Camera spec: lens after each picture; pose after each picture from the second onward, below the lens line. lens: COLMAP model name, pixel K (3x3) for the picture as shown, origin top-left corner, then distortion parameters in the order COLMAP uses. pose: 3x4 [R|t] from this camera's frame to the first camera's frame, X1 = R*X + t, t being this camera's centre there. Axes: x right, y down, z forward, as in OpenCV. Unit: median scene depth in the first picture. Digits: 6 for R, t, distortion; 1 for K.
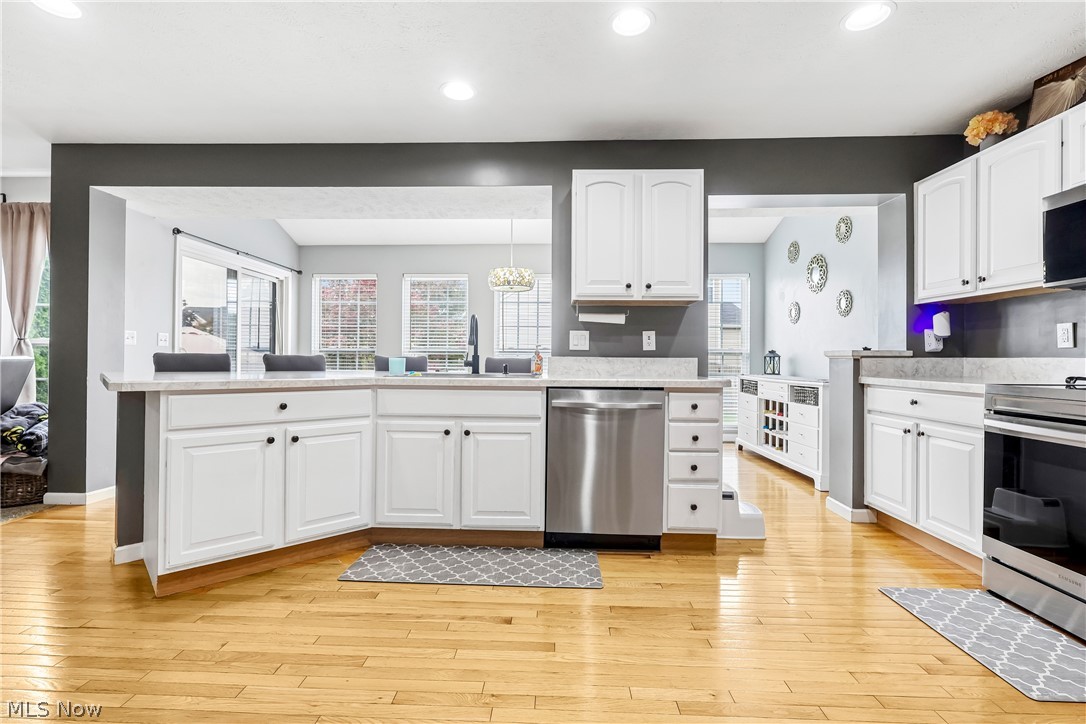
lens RADIAL K [[501.6, 0, 535.1], [0, 501.6, 358.3], [0, 0, 1]] dist [0.000170, -0.000032]
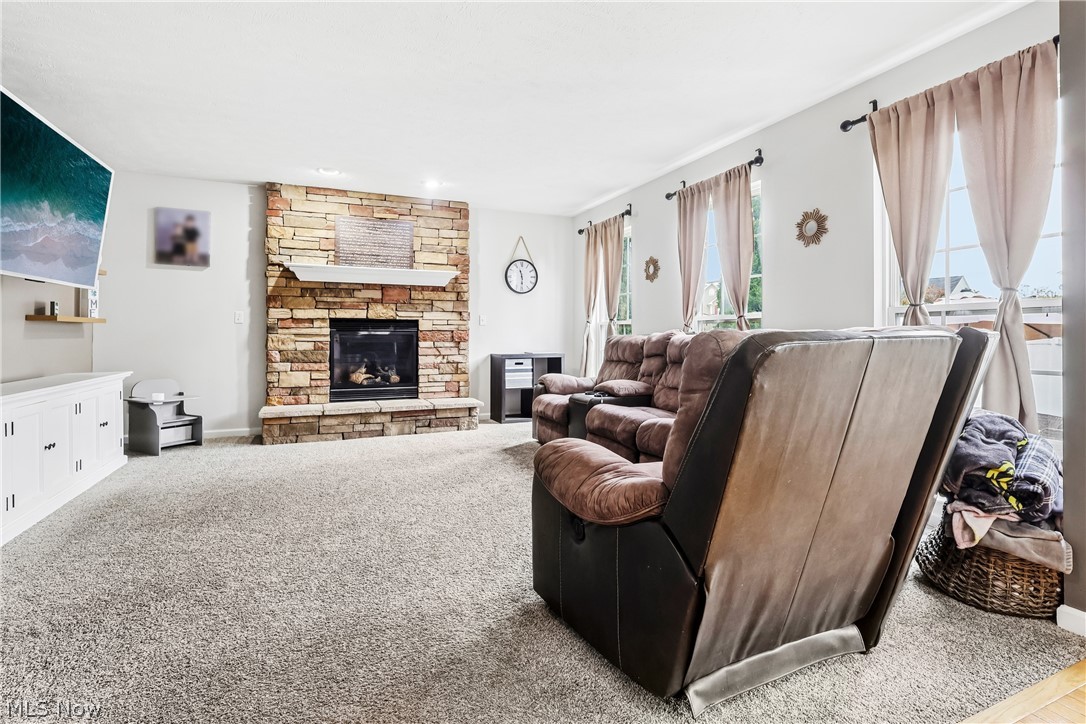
lens RADIAL K [[501.6, 0, 535.1], [0, 501.6, 358.3], [0, 0, 1]] dist [0.000170, -0.000032]
pose [[0.437699, 0.031395, -0.898573, -0.850093], [0.002298, 0.999348, 0.036035, 0.007764], [0.899119, -0.017837, 0.437341, 0.358637]]
